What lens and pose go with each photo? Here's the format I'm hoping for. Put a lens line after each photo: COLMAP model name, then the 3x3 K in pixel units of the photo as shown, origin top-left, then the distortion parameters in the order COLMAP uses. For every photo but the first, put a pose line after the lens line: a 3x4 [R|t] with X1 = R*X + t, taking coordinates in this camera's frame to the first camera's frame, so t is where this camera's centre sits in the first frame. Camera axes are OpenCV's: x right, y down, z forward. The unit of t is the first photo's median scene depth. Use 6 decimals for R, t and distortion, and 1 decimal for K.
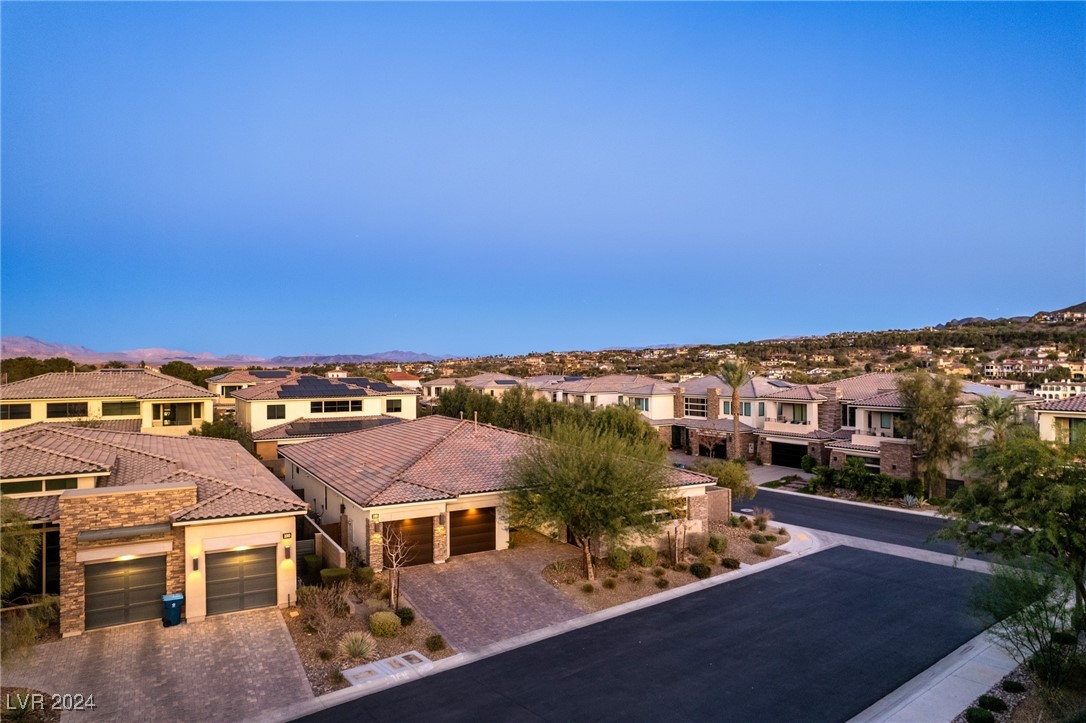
lens RADIAL K [[702.2, 0, 543.0], [0, 702.2, 361.5], [0, 0, 1]] dist [-0.071337, 0.057493]
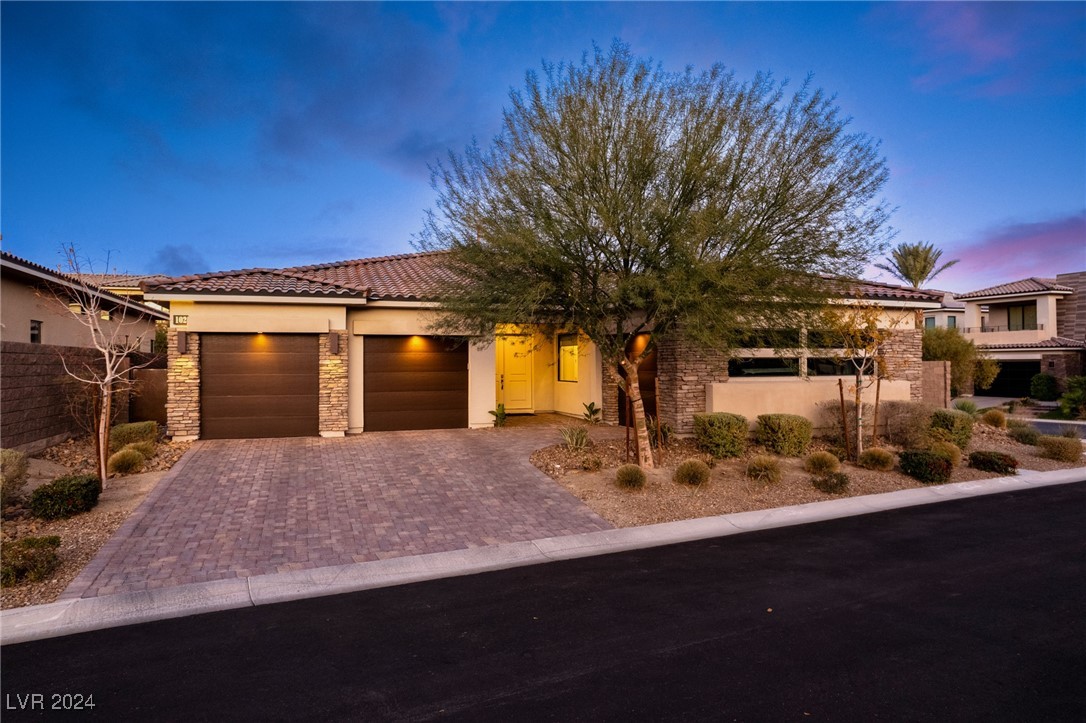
lens RADIAL K [[702.2, 0, 543.0], [0, 702.2, 361.5], [0, 0, 1]] dist [-0.071337, 0.057493]
pose [[0.983397, -0.000125, -0.181465, 0.079256], [0.000223, 1.000000, 0.000519, 0.238110], [0.181465, -0.000550, 0.983397, 0.560006]]
